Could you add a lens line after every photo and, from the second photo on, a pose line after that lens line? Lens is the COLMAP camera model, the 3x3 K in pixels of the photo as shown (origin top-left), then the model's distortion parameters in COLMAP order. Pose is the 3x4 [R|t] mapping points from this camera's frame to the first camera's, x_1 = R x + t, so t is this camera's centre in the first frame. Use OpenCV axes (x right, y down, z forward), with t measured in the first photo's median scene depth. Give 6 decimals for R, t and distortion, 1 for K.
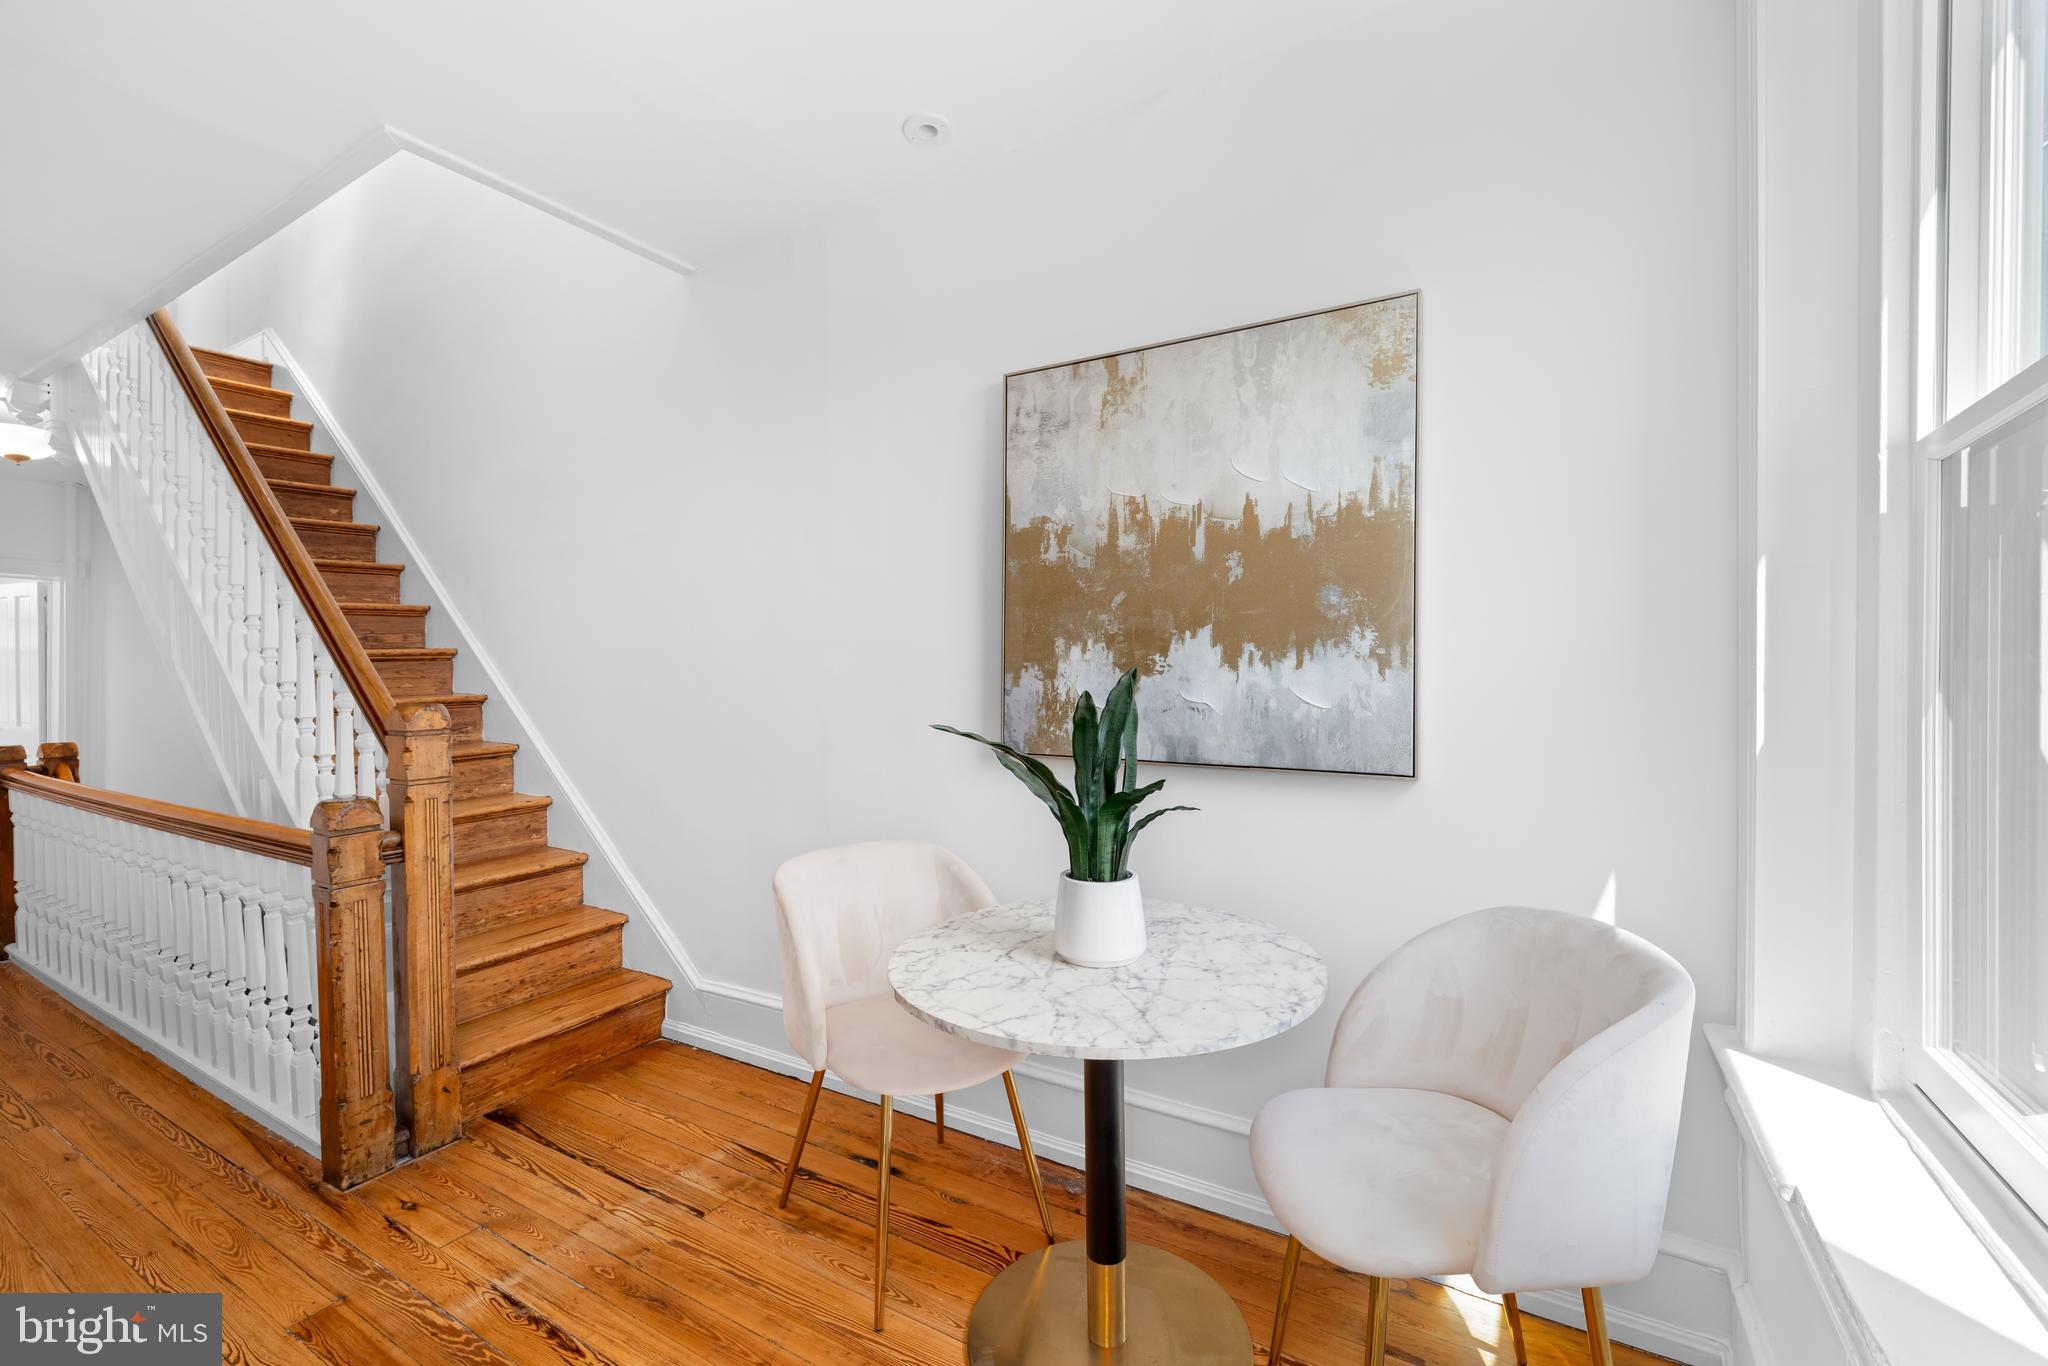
lens RADIAL K [[852.2, 0, 1027.7], [0, 852.2, 689.0], [0, 0, 1]] dist [-0.001274, 0.000143]
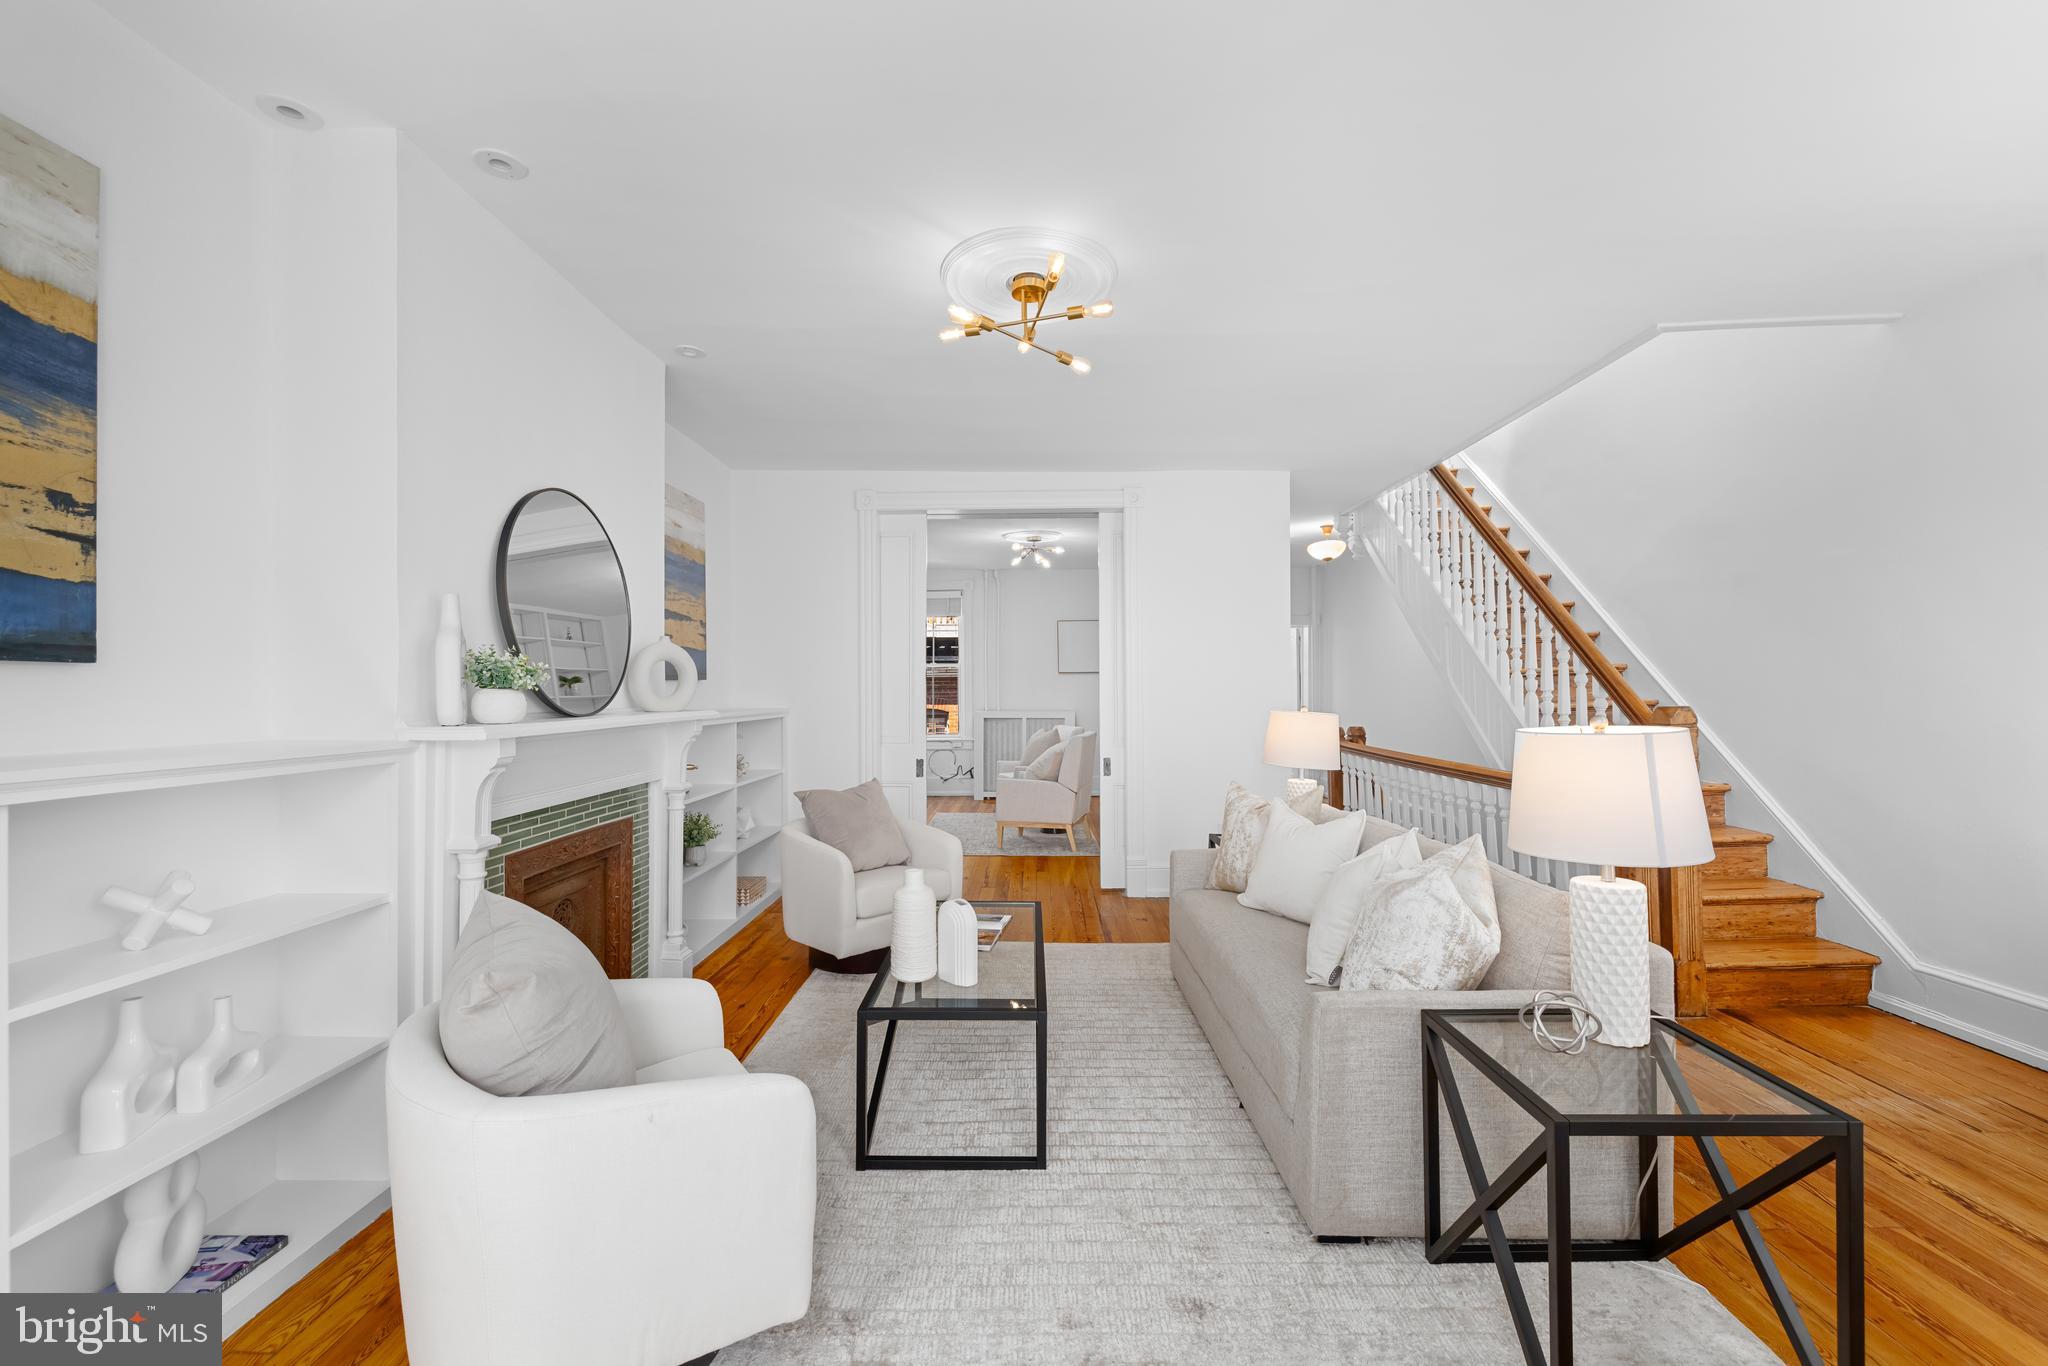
lens RADIAL K [[852.2, 0, 1021.7], [0, 852.2, 686.1], [0, 0, 1]] dist [-0.001274, 0.000143]
pose [[0.490006, -0.007697, -0.871685, 0.007117], [0.001622, 0.999967, -0.007919, -0.006504], [0.871718, 0.002467, 0.490002, -0.538729]]
